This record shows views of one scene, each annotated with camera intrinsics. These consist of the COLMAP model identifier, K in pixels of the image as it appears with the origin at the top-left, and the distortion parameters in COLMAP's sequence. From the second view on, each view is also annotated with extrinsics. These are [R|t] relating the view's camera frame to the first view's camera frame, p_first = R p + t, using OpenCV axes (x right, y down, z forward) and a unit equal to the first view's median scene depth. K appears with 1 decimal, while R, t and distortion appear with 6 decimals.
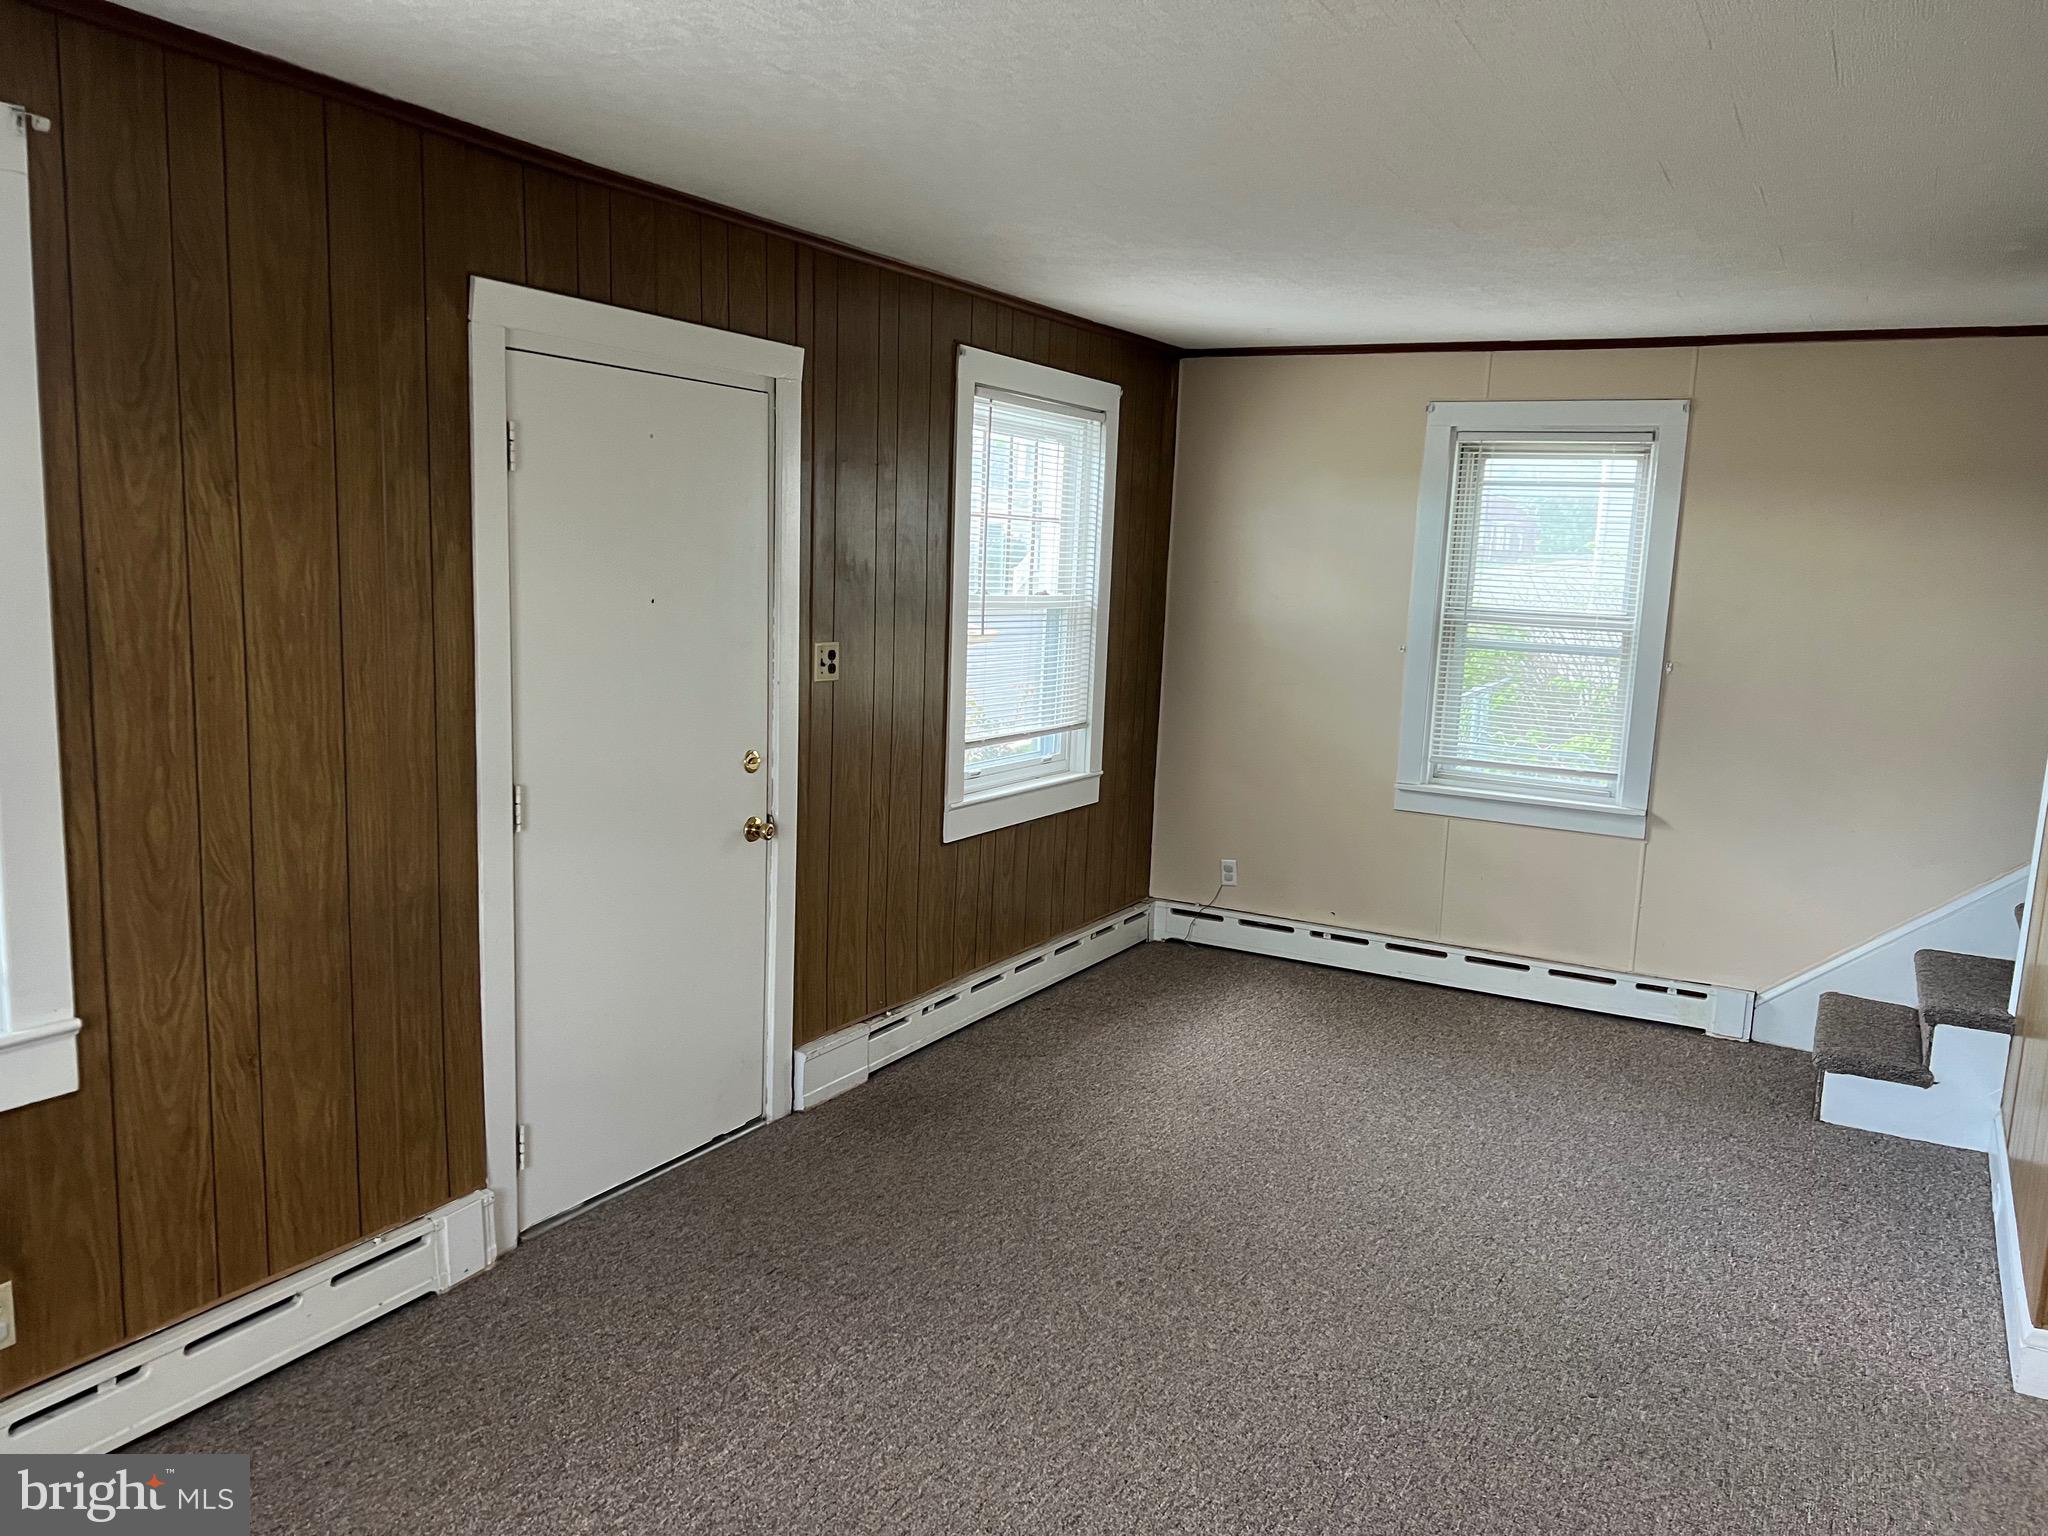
lens RADIAL K [[1517.0, 0, 1028.6], [0, 1517.0, 784.4], [0, 0, 1]] dist [0.060074, -0.076460]
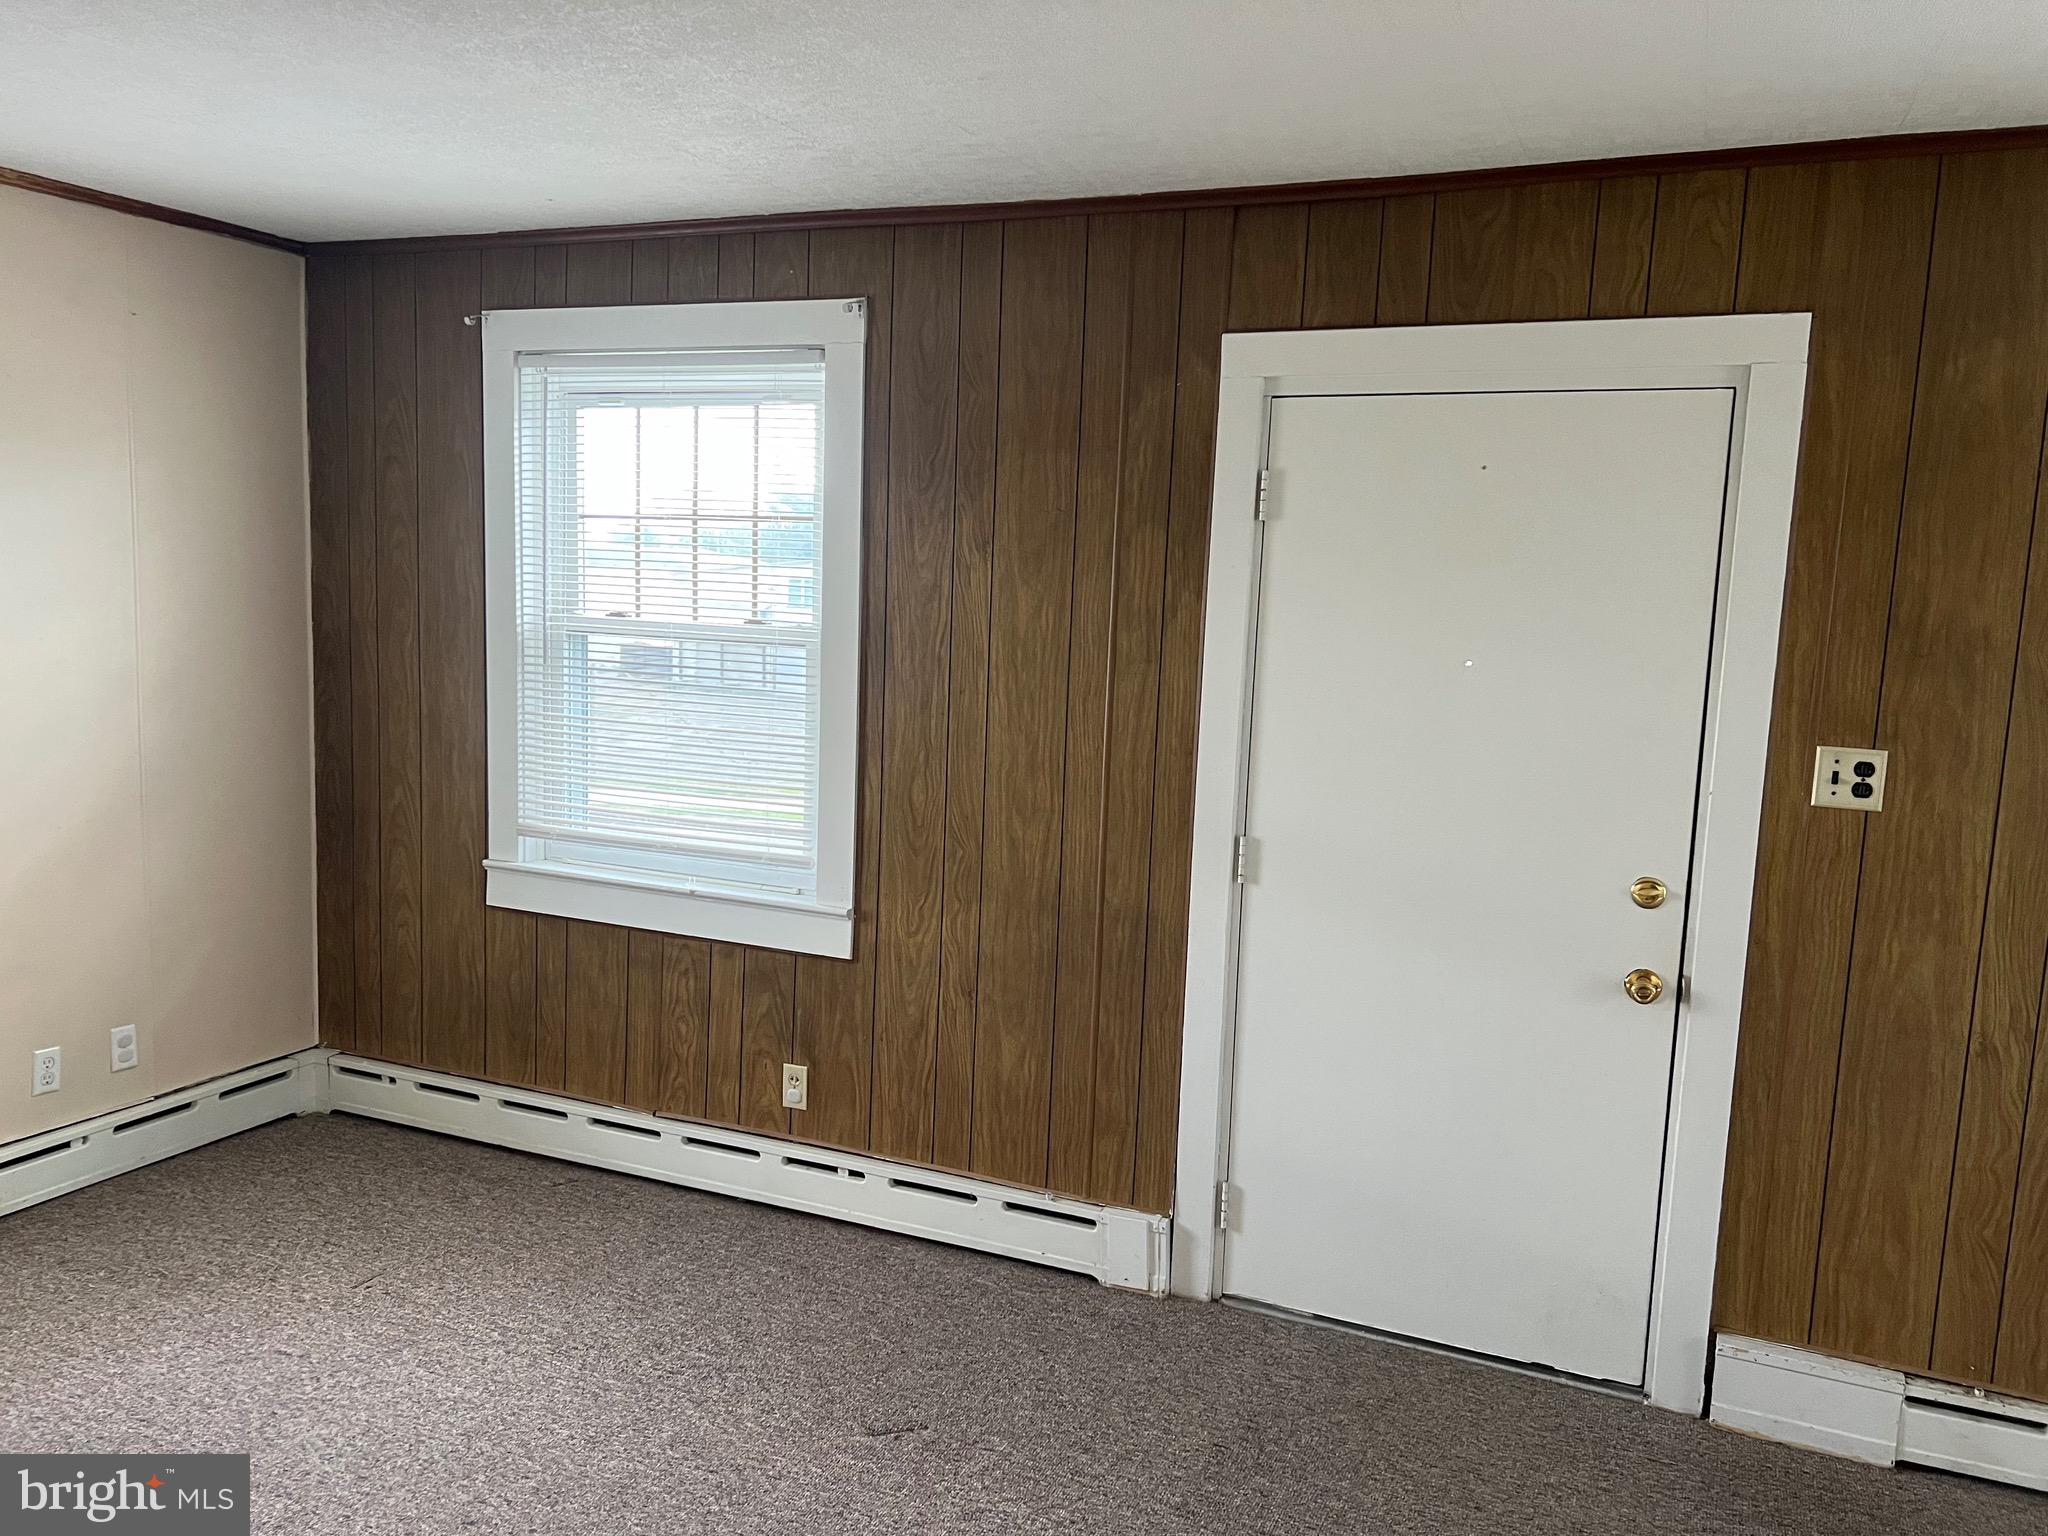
lens RADIAL K [[1517.0, 0, 1032.3], [0, 1517.0, 780.1], [0, 0, 1]] dist [0.060074, -0.076460]
pose [[0.087556, 0.092102, -0.991893, 0.714816], [-0.183389, 0.980189, 0.074827, -0.095381], [0.979134, 0.175350, 0.102711, 0.867056]]
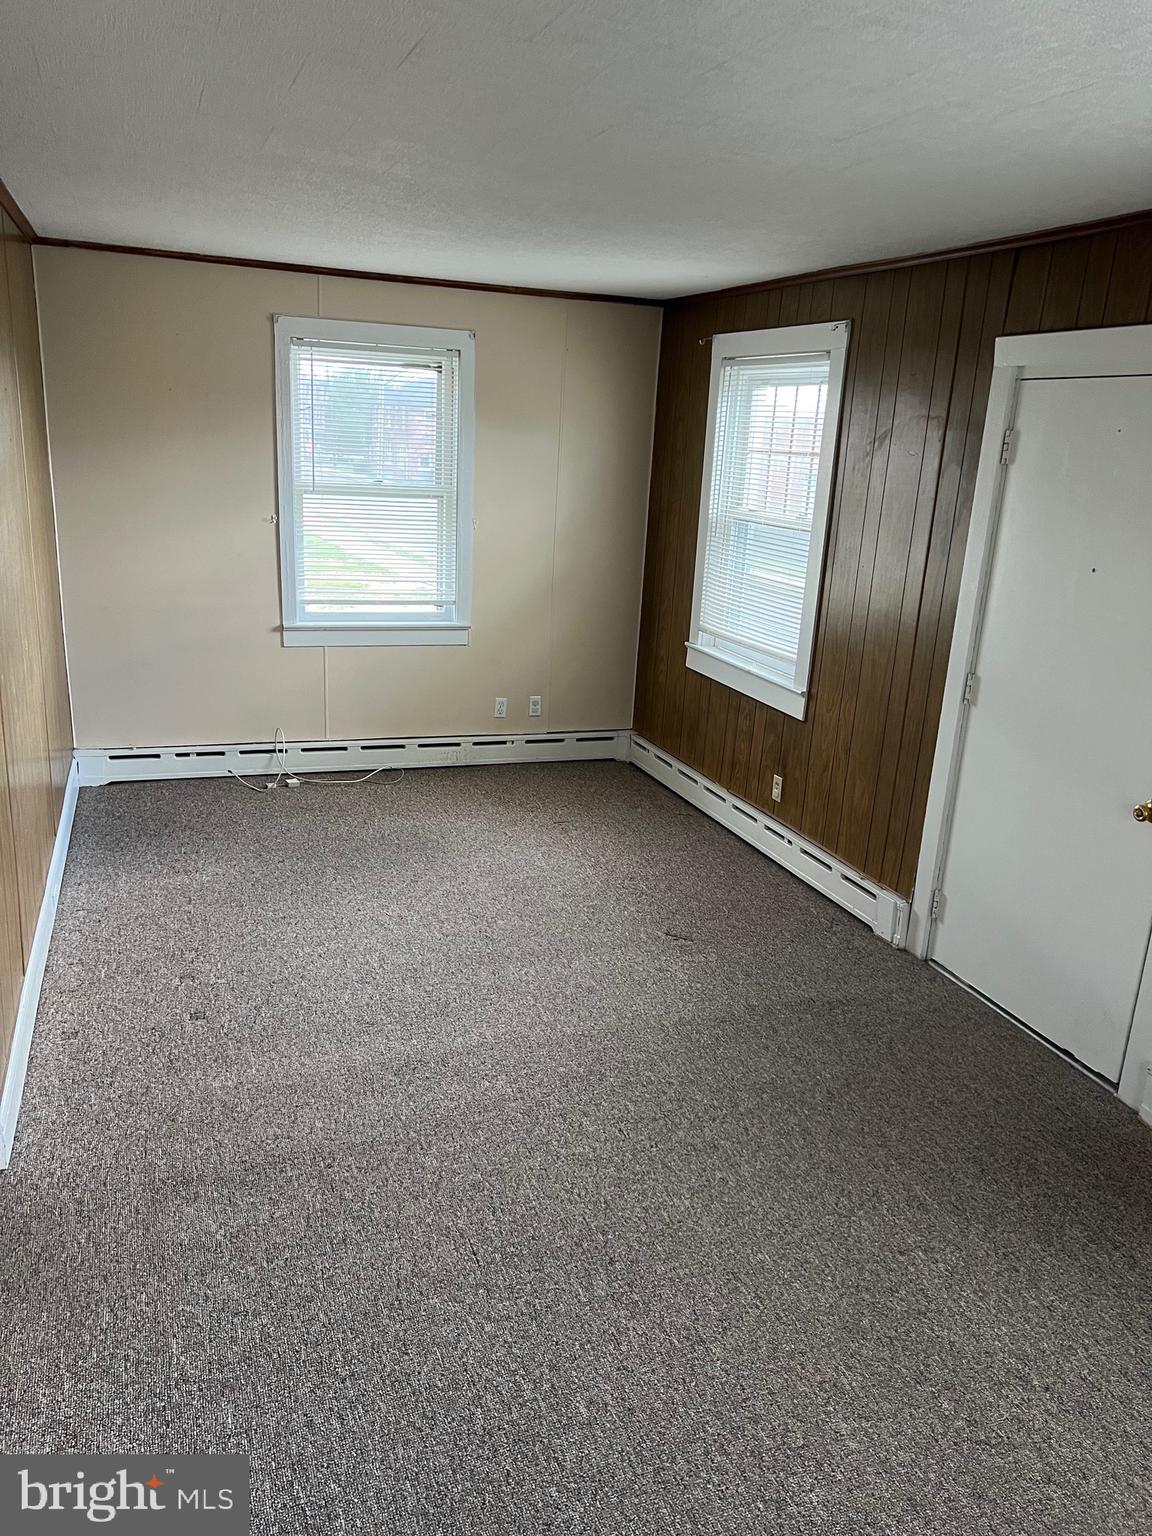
lens RADIAL K [[1137.8, 0, 579.6], [0, 1137.8, 786.9], [0, 0, 1]] dist [0.060074, -0.076460]
pose [[-0.651809, 0.154963, -0.742383, 0.901674], [-0.190046, 0.914291, 0.357707, -0.265284], [0.734185, 0.374243, -0.566493, 1.604758]]
